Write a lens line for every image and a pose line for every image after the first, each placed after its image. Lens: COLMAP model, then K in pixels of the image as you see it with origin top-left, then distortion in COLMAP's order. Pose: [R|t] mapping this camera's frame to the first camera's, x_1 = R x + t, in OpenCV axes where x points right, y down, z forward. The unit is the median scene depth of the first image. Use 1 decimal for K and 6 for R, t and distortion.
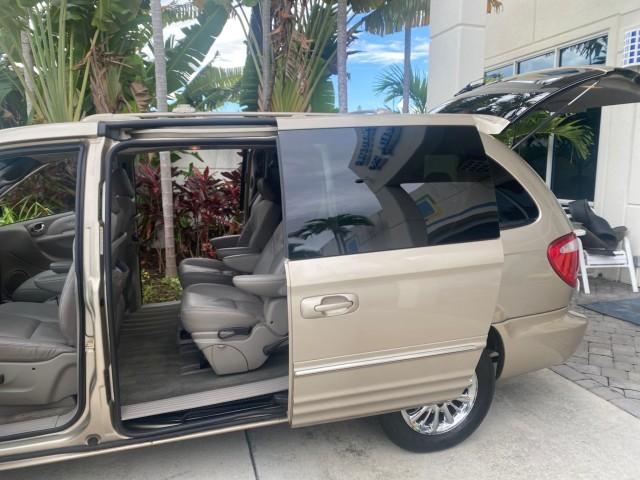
lens RADIAL K [[503.4, 0, 319.7], [0, 503.4, 239.2], [0, 0, 1]] dist [0.005137, 0.005424]
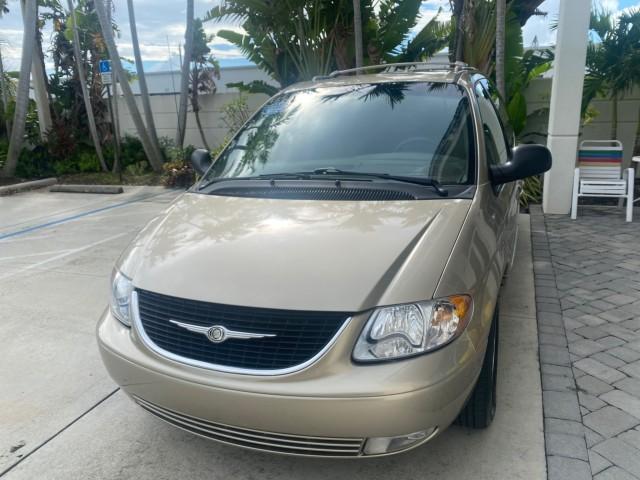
lens RADIAL K [[493.3, 0, 313.6], [0, 493.3, 236.4], [0, 0, 1]] dist [0.031223, -0.035047]
pose [[0.793473, 0.127452, -0.595111, 0.413197], [-0.053796, 0.988687, 0.140016, 0.031849], [0.606223, -0.079084, 0.791353, -0.226519]]
